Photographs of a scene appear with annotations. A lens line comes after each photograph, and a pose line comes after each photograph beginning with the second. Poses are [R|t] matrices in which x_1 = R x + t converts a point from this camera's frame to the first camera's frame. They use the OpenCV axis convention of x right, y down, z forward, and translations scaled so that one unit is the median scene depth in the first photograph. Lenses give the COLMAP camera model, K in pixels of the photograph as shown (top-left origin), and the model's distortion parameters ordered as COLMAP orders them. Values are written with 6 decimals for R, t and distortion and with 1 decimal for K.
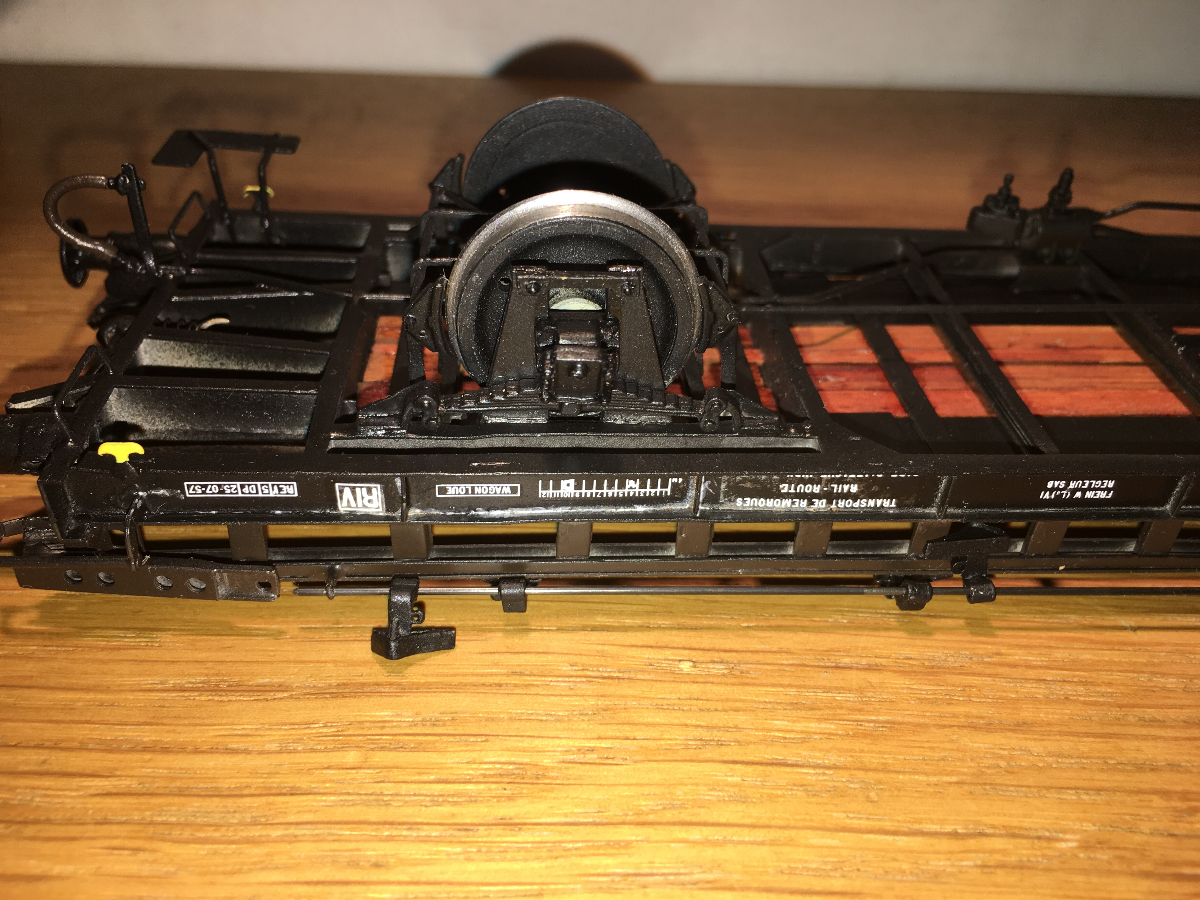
lens RADIAL K [[1032.0, 0, 600.0], [0, 1032.0, 450.0], [0, 0, 1]] dist [0.063881, -0.121121]
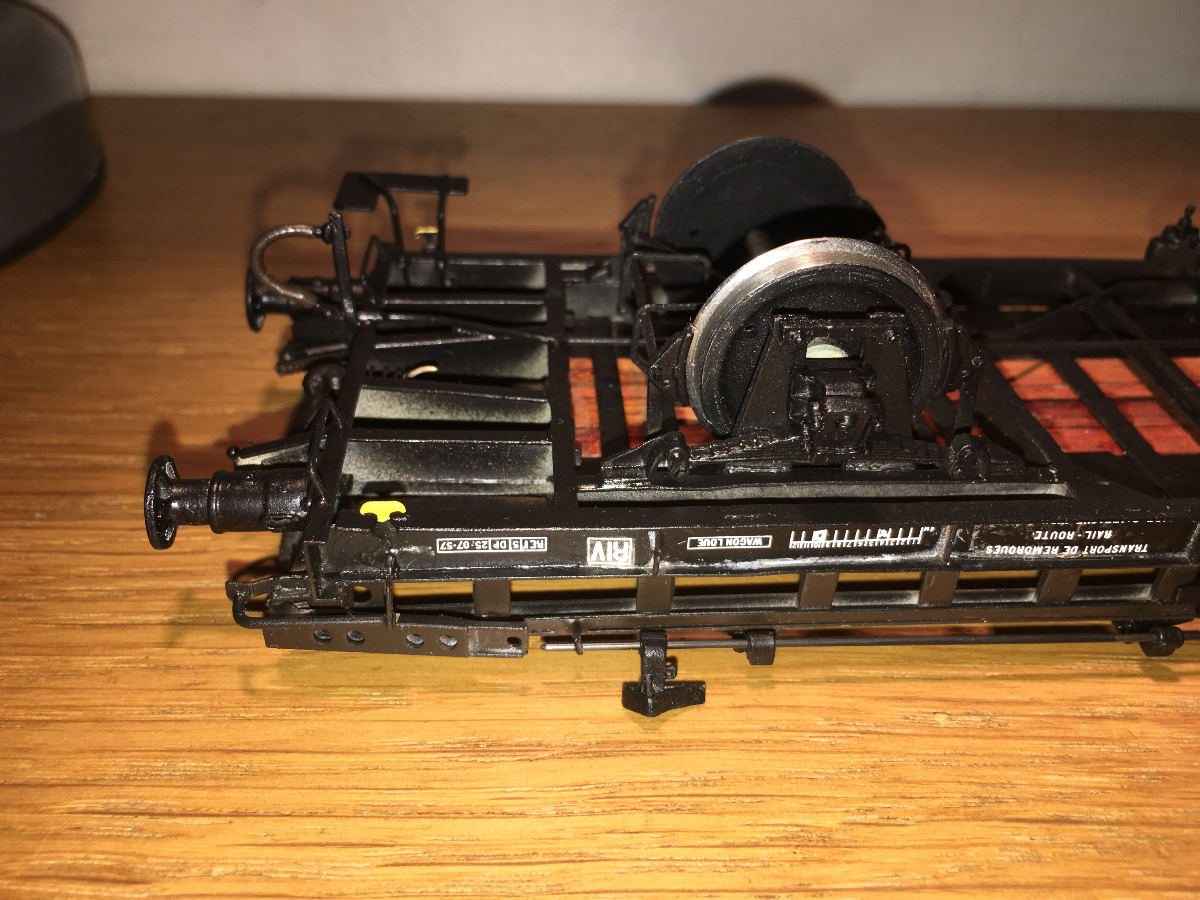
lens RADIAL K [[1032.0, 0, 600.0], [0, 1032.0, 450.0], [0, 0, 1]] dist [0.063881, -0.121121]
pose [[0.999897, -0.014369, 0.000273, -0.241756], [0.014371, 0.999854, -0.009261, -0.041953], [-0.000140, 0.009264, 0.999957, 0.013879]]
